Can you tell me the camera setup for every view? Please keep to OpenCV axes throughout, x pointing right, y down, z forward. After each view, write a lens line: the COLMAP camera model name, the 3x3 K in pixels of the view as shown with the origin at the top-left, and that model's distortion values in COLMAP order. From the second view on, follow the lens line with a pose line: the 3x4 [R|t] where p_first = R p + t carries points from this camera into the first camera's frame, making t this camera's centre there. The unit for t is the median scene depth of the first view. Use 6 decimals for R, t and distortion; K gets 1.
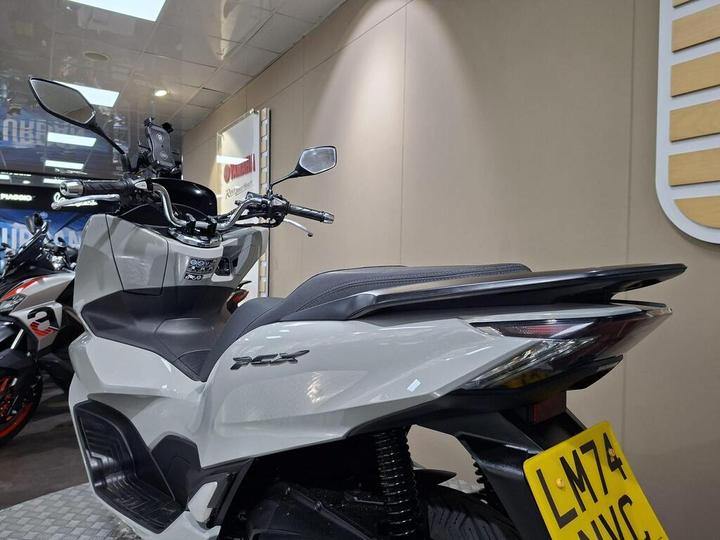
lens RADIAL K [[516.6, 0, 366.4], [0, 516.6, 271.5], [0, 0, 1]] dist [0.027897, -0.035260]
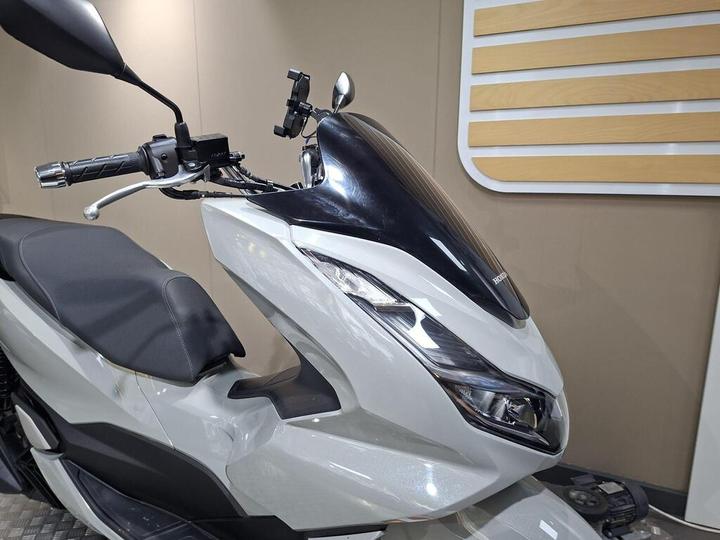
lens RADIAL K [[516.6, 0, 358.1], [0, 516.6, 280.5], [0, 0, 1]] dist [0.027897, -0.035260]
pose [[0.849312, -0.123424, 0.513259, -0.354130], [0.020622, 0.979298, 0.201369, -0.101394], [-0.527488, -0.160440, 0.834276, 0.008567]]
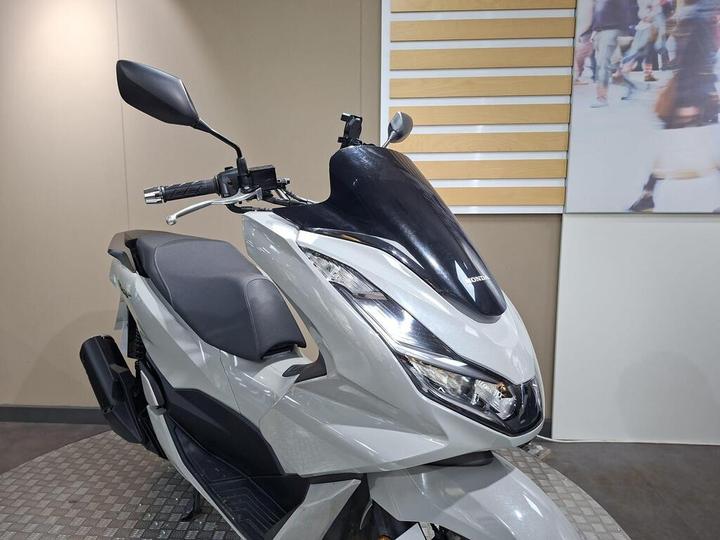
lens RADIAL K [[516.6, 0, 353.8], [0, 516.6, 264.0], [0, 0, 1]] dist [0.027897, -0.035260]
pose [[0.965834, -0.050936, 0.254105, -0.257882], [0.023757, 0.993768, 0.108905, -0.084086], [-0.258069, -0.099148, 0.961026, -0.174485]]
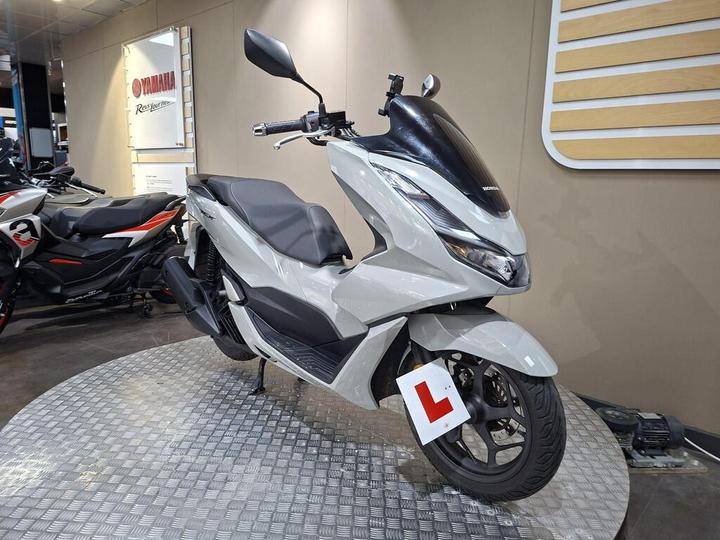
lens RADIAL K [[516.6, 0, 349.8], [0, 516.6, 278.1], [0, 0, 1]] dist [0.027897, -0.035260]
pose [[0.968126, -0.046135, 0.246180, -0.424045], [0.002118, 0.984363, 0.176141, -0.002567], [-0.250456, -0.170005, 0.953084, -0.442182]]
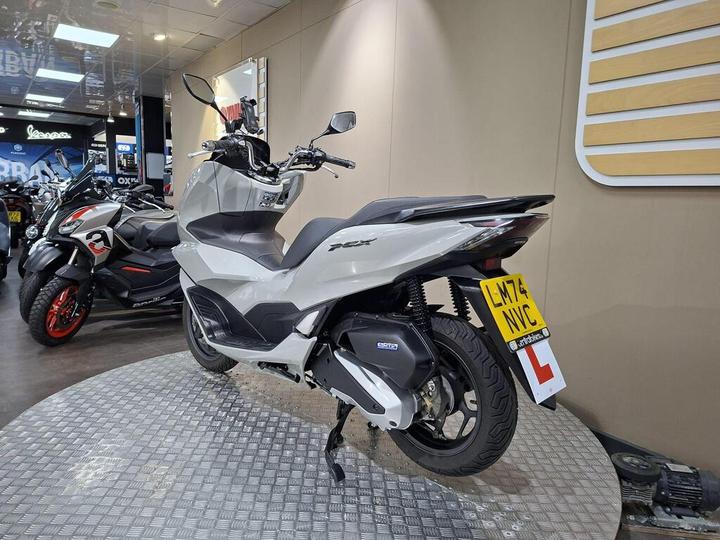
lens RADIAL K [[516.6, 0, 350.4], [0, 516.6, 271.0], [0, 0, 1]] dist [0.027897, -0.035260]
pose [[0.999001, 0.005218, 0.044376, -0.144344], [-0.010500, 0.992761, 0.119648, 0.019627], [-0.043430, -0.119995, 0.991824, -0.479058]]
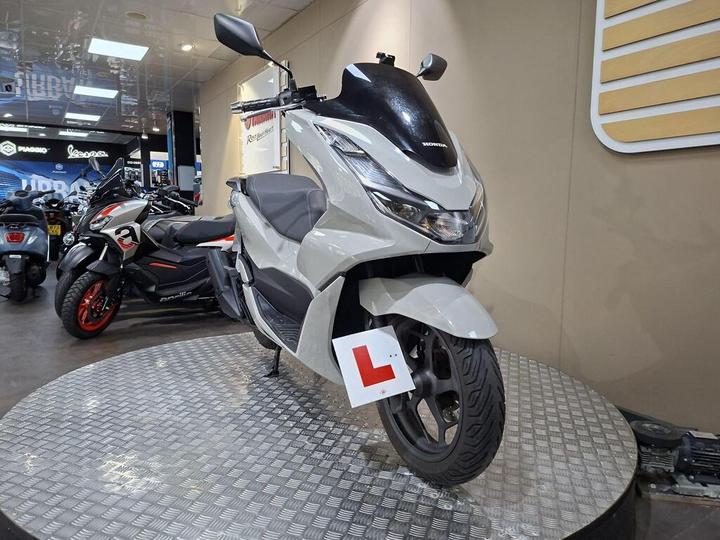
lens RADIAL K [[516.6, 0, 346.9], [0, 516.6, 278.4], [0, 0, 1]] dist [0.027897, -0.035260]
pose [[0.999680, -0.007965, -0.023998, -0.089921], [0.010362, 0.994785, 0.101463, 0.134266], [0.023064, -0.101679, 0.994550, -0.502399]]
